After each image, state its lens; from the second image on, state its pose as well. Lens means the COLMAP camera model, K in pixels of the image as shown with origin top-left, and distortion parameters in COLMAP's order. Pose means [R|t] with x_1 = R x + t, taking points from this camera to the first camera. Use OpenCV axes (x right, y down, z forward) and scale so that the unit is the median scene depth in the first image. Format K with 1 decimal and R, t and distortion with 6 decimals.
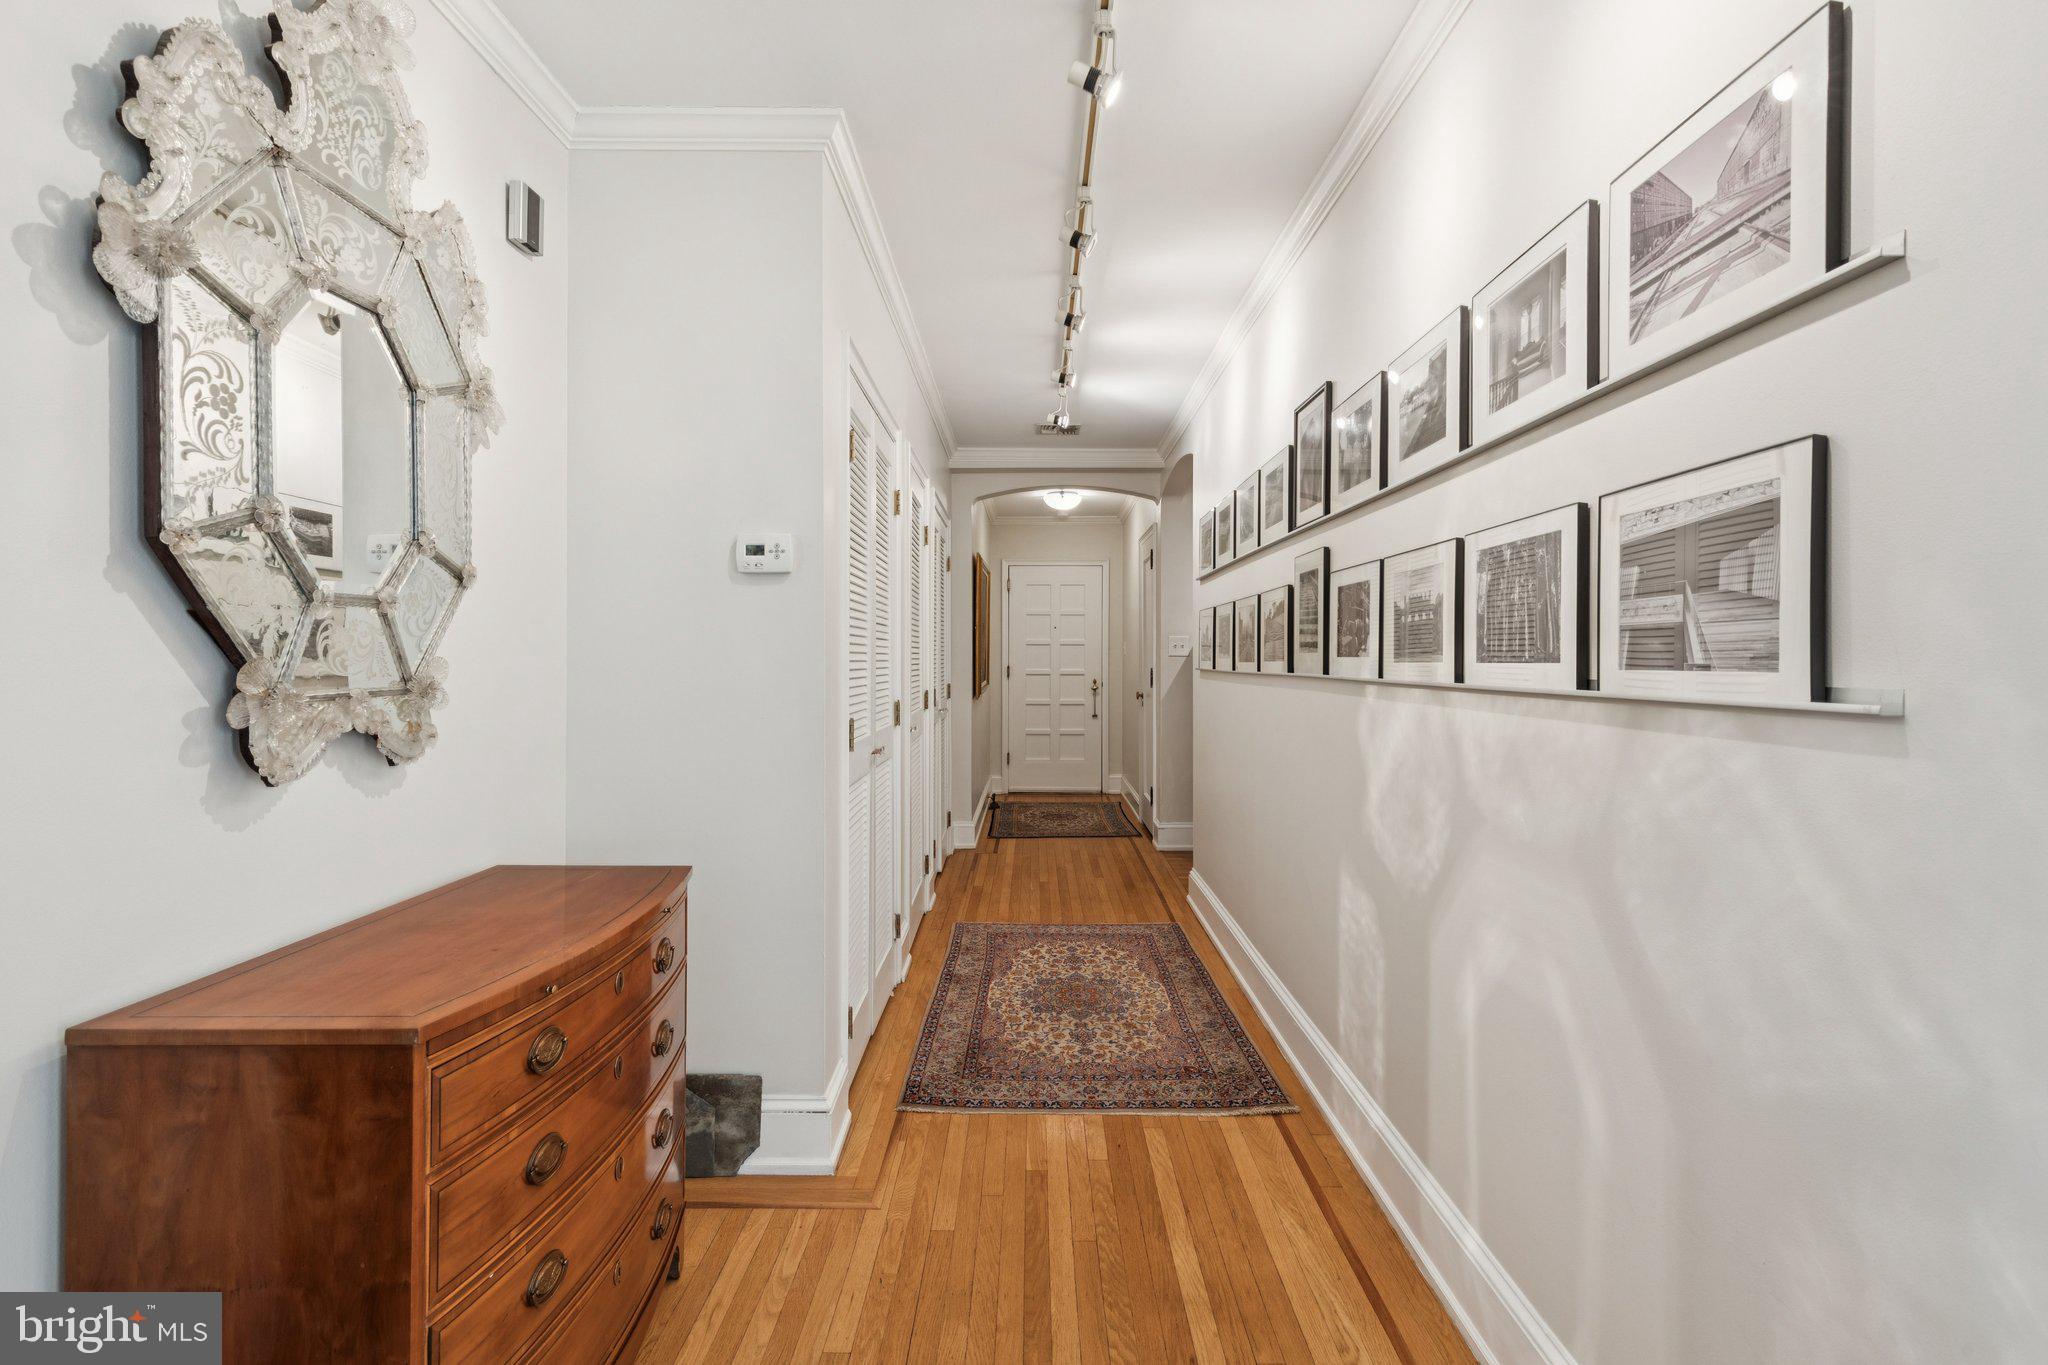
lens RADIAL K [[944.6, 0, 1026.9], [0, 944.6, 637.7], [0, 0, 1]] dist [0.000291, -0.000479]
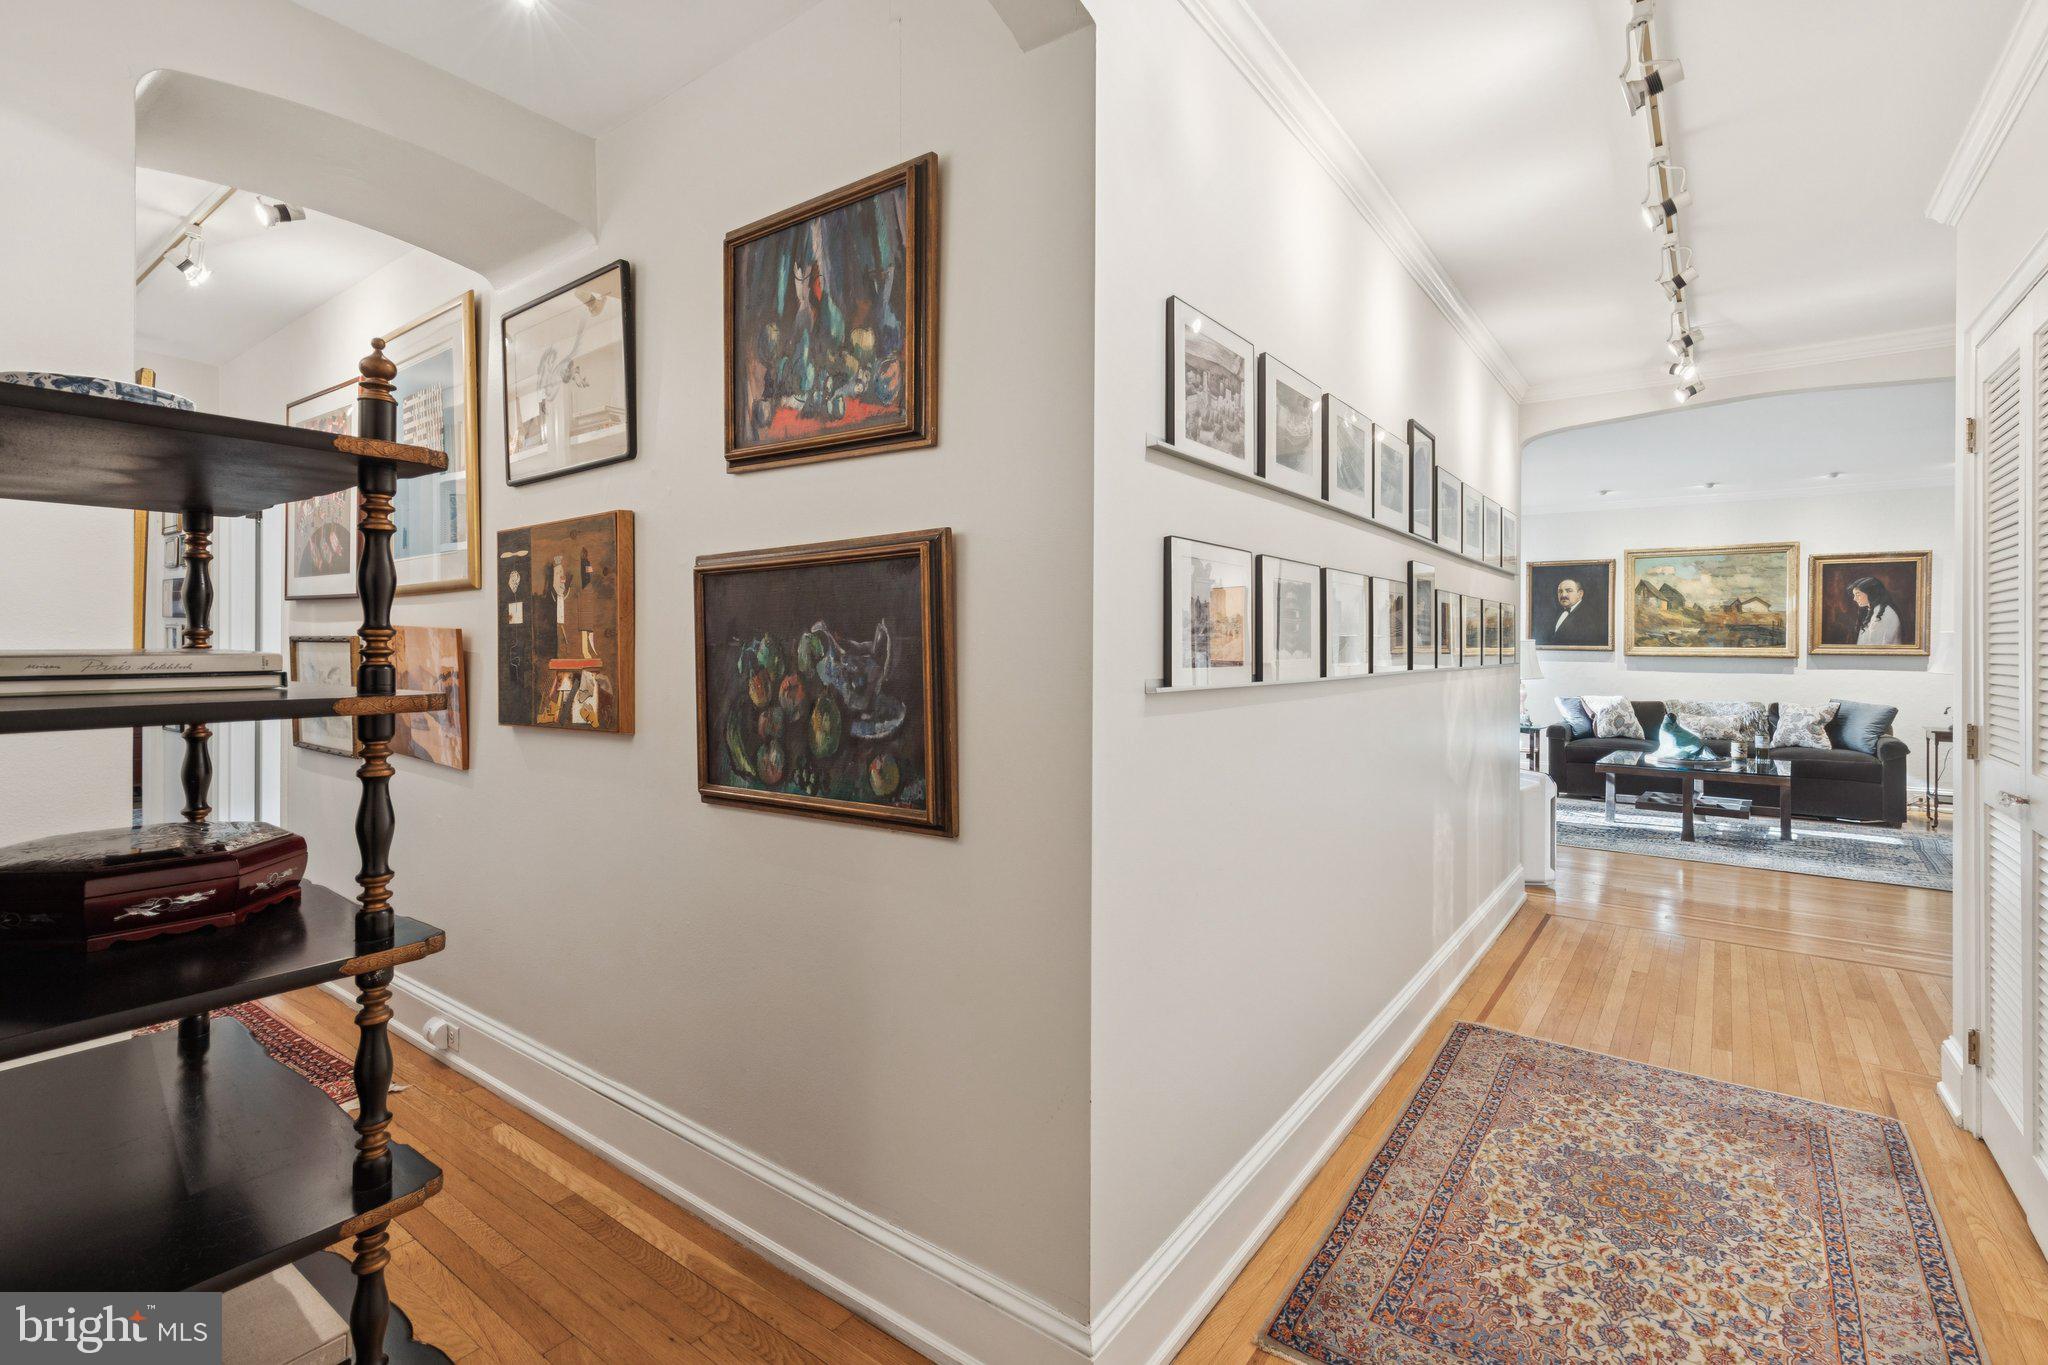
lens RADIAL K [[949.1, 0, 980.7], [0, 949.1, 659.4], [0, 0, 1]] dist [0.000386, 0.000349]
pose [[-0.791447, -0.010902, 0.611141, 0.017420], [-0.014399, 0.999896, -0.000810, 0.026989], [-0.611068, -0.009441, -0.791522, 1.891548]]
